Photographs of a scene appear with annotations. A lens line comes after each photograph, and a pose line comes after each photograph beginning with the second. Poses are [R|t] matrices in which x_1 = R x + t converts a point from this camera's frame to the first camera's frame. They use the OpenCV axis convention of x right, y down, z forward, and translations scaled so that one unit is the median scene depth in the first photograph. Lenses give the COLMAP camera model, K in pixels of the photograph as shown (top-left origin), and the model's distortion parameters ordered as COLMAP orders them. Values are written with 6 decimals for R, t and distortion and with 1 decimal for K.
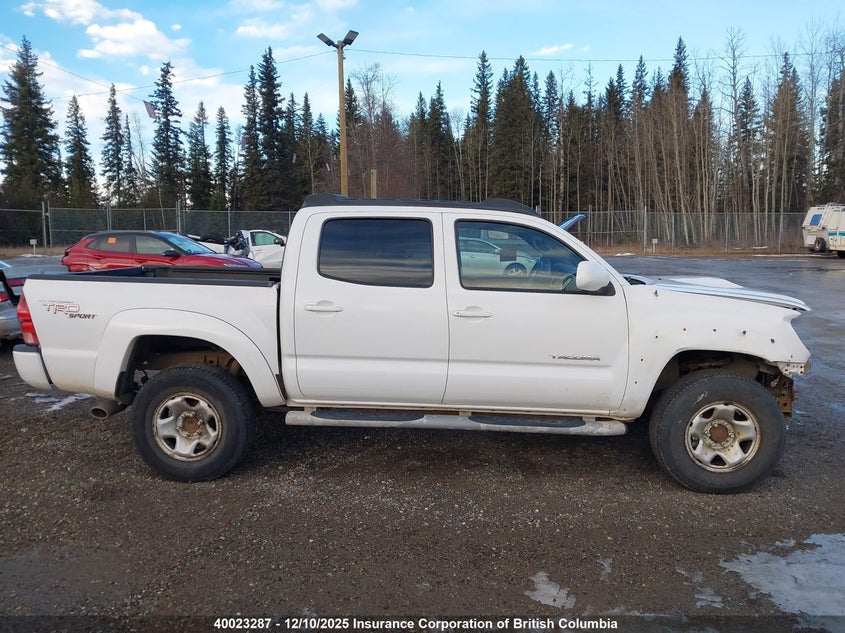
lens RADIAL K [[659.2, 0, 419.5], [0, 659.2, 317.3], [0, 0, 1]] dist [0.016457, -0.006214]
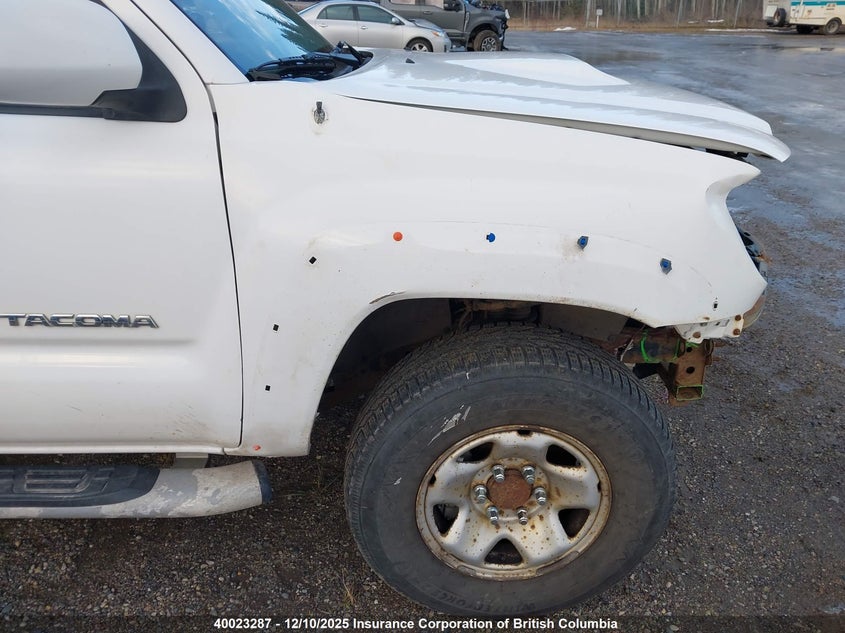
lens RADIAL K [[659.2, 0, 419.5], [0, 659.2, 317.3], [0, 0, 1]] dist [0.016457, -0.006214]
pose [[0.996466, -0.032415, 0.077493, 0.374507], [0.006932, 0.951131, 0.308711, -0.039584], [-0.083712, -0.307083, 0.947994, 0.671689]]
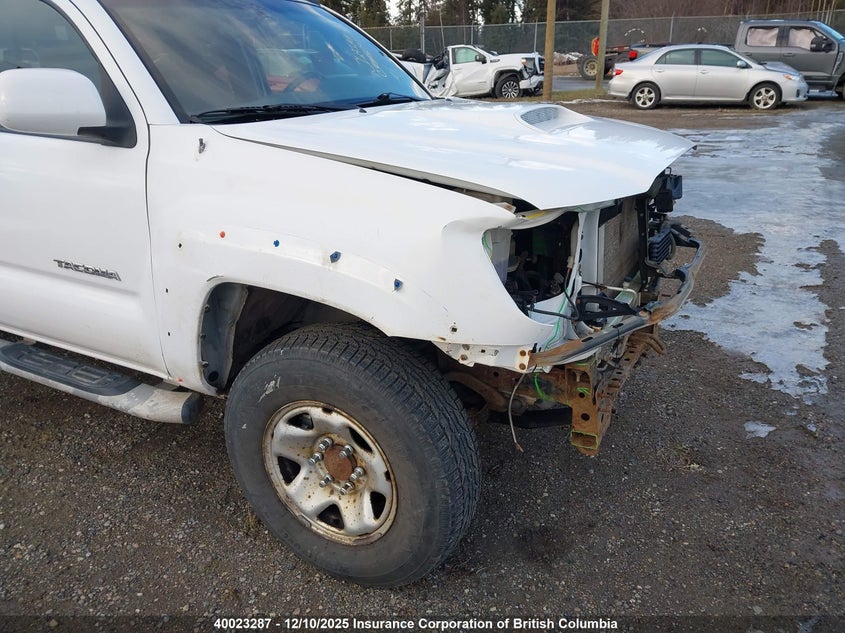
lens RADIAL K [[661.6, 0, 422.5], [0, 661.6, 316.5], [0, 0, 1]] dist [0.002659, -0.004086]
pose [[0.904599, 0.135756, -0.404069, 0.680431], [-0.029743, 0.965722, 0.257870, -0.043793], [0.425226, -0.221251, 0.877628, 0.644336]]
